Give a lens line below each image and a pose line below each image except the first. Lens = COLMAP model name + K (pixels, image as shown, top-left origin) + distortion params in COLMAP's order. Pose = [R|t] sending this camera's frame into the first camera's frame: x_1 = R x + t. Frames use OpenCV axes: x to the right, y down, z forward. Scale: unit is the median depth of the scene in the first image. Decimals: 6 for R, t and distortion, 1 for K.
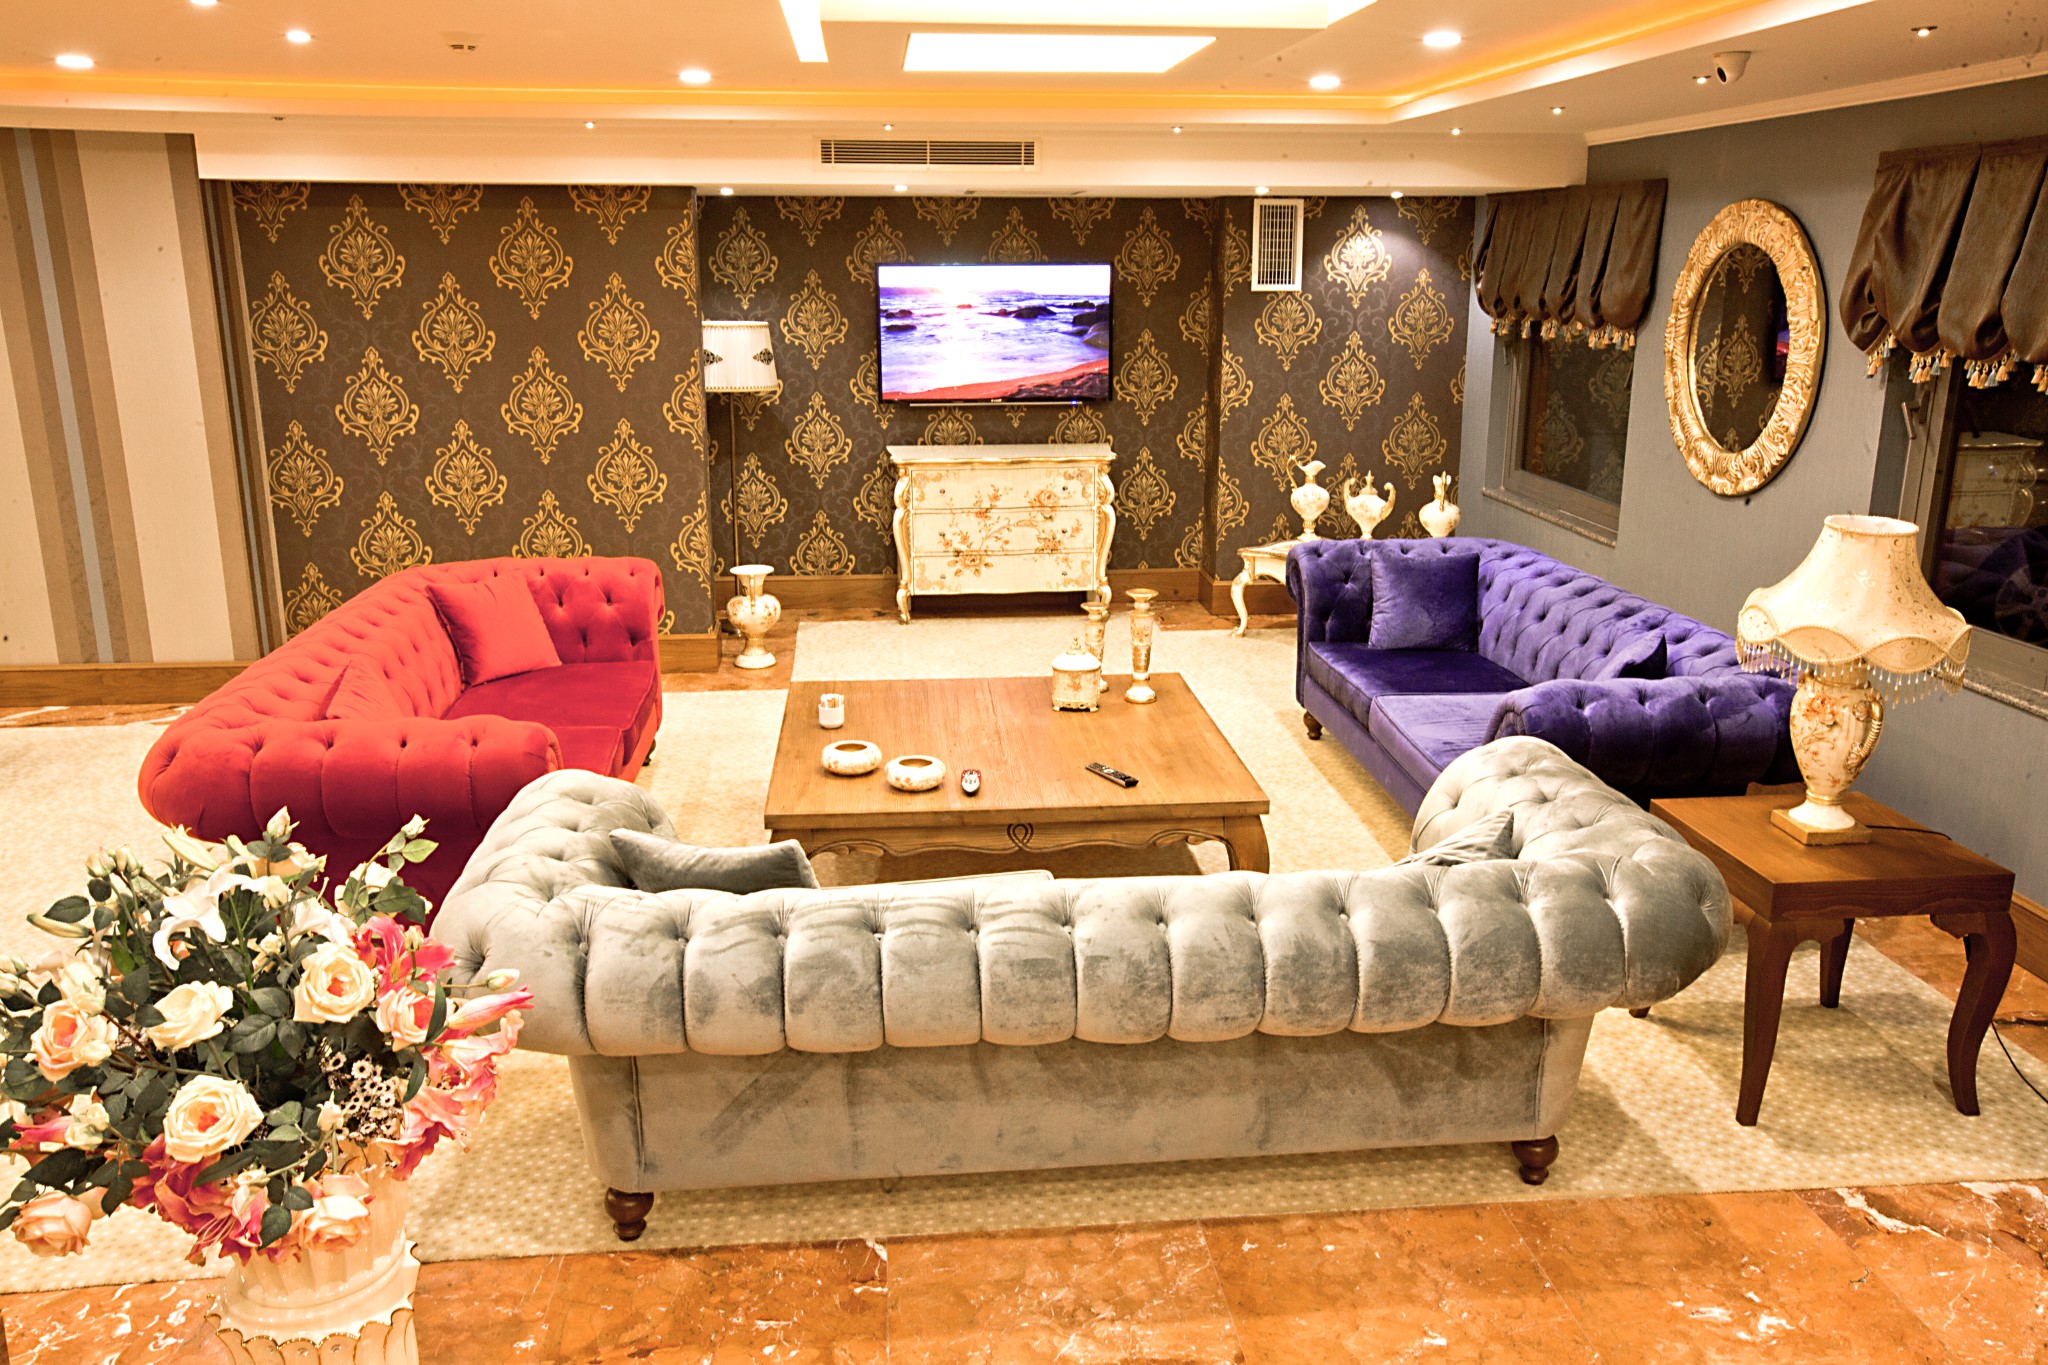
lens RADIAL K [[1615.4, 0, 1024.0], [0, 1615.4, 682.5], [0, 0, 1]] dist [-0.015231, 0.001310]
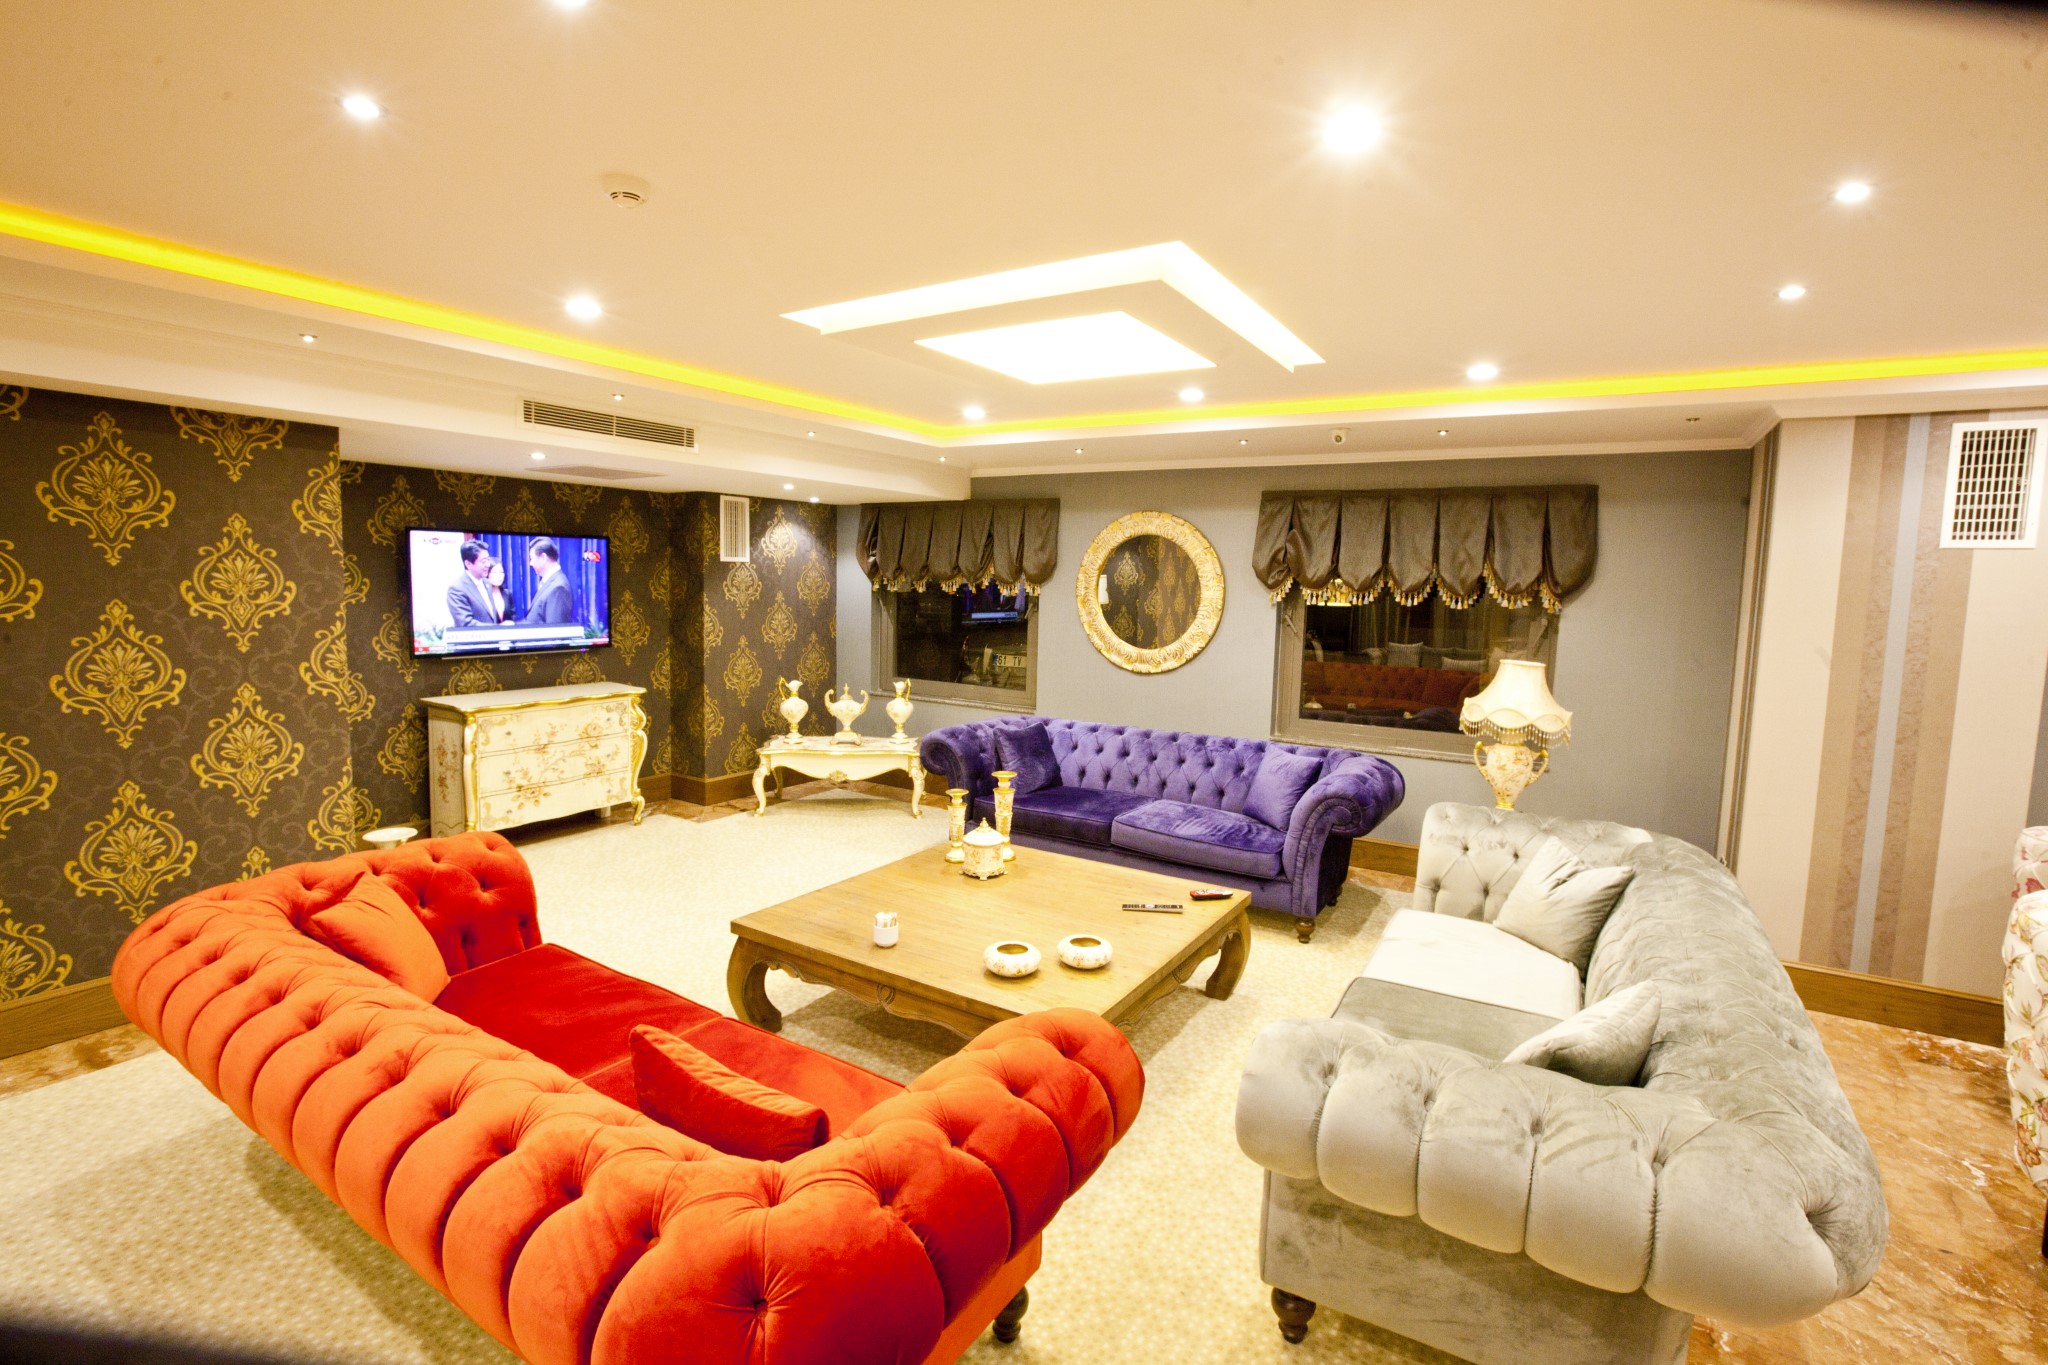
lens RADIAL K [[943.4, 0, 1028.2], [0, 943.4, 672.8], [0, 0, 1]] dist [-0.057183, 0.017511]
pose [[0.599974, -0.064711, 0.797398, -0.336917], [0.183854, 0.981199, -0.058707, -0.057496], [-0.778607, 0.181828, 0.600592, 0.344687]]
